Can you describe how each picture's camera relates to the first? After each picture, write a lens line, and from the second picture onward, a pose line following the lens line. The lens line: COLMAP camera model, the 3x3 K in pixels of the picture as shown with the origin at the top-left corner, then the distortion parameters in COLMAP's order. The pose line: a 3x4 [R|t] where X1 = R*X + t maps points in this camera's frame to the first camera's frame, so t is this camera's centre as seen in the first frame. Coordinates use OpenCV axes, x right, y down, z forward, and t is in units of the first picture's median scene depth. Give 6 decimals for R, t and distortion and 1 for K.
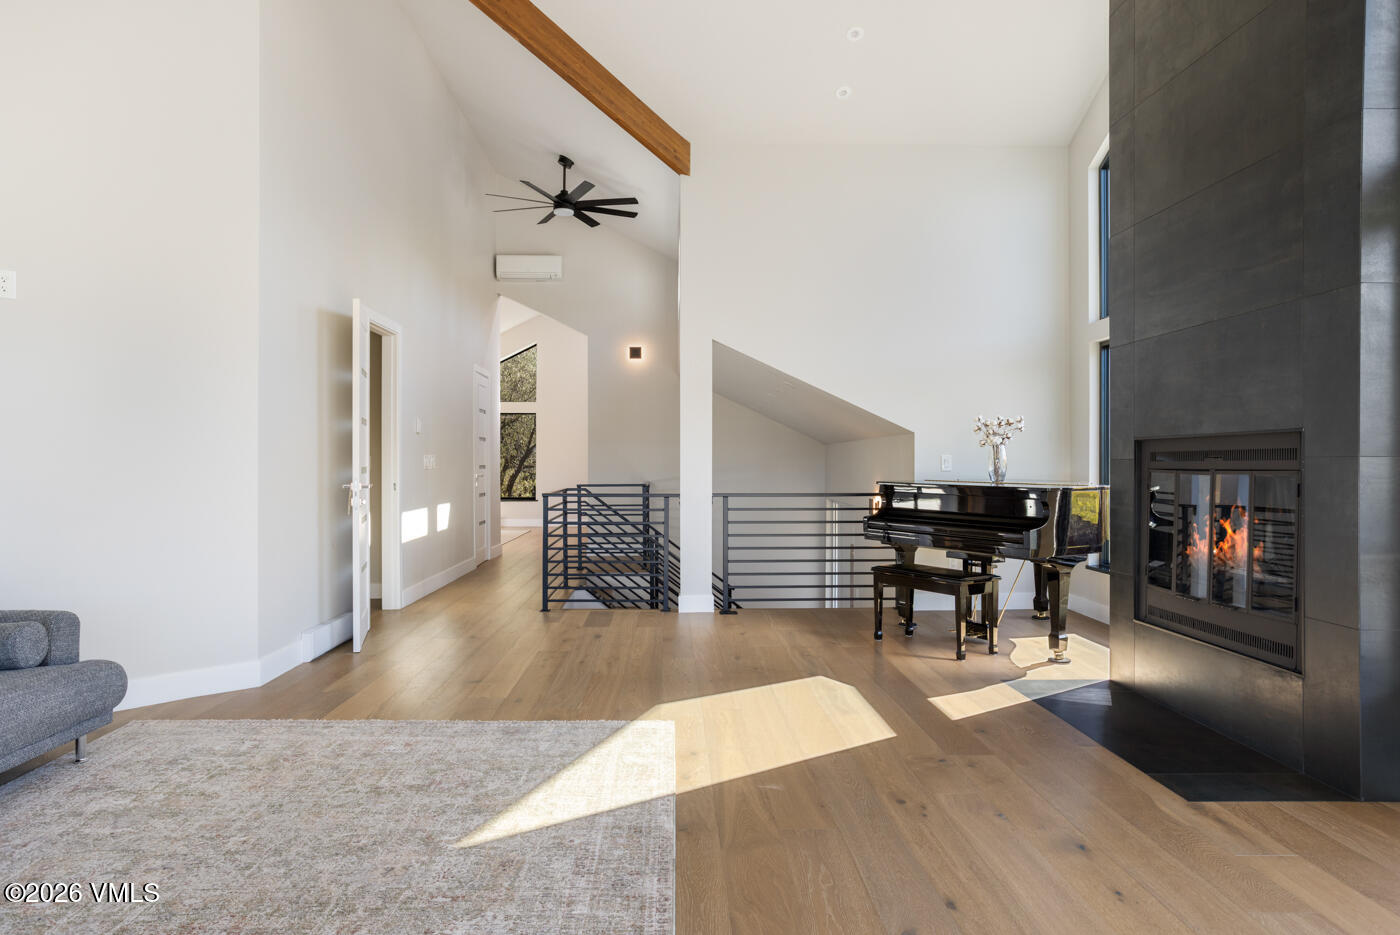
lens RADIAL K [[927.5, 0, 699.8], [0, 927.5, 466.5], [0, 0, 1]] dist [-0.000952, -0.000022]
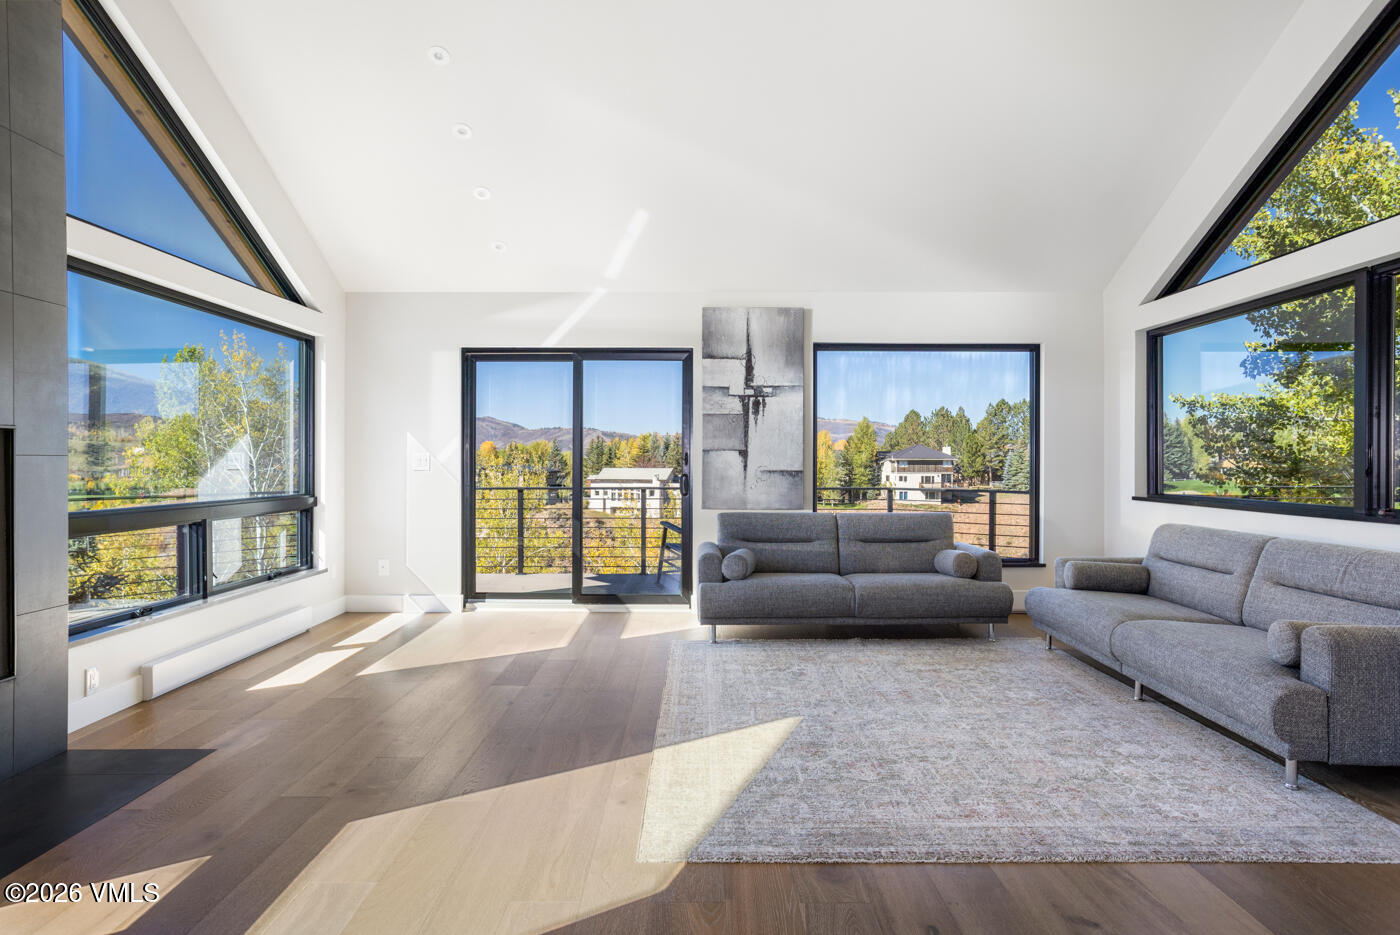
lens RADIAL K [[881.5, 0, 699.4], [0, 881.5, 466.5], [0, 0, 1]] dist [0.000355, 0.000182]
pose [[-0.999605, -0.001443, 0.028051, -0.112043], [-0.001212, 0.999965, 0.008231, -0.007276], [-0.028062, 0.008194, -0.999573, 2.039326]]
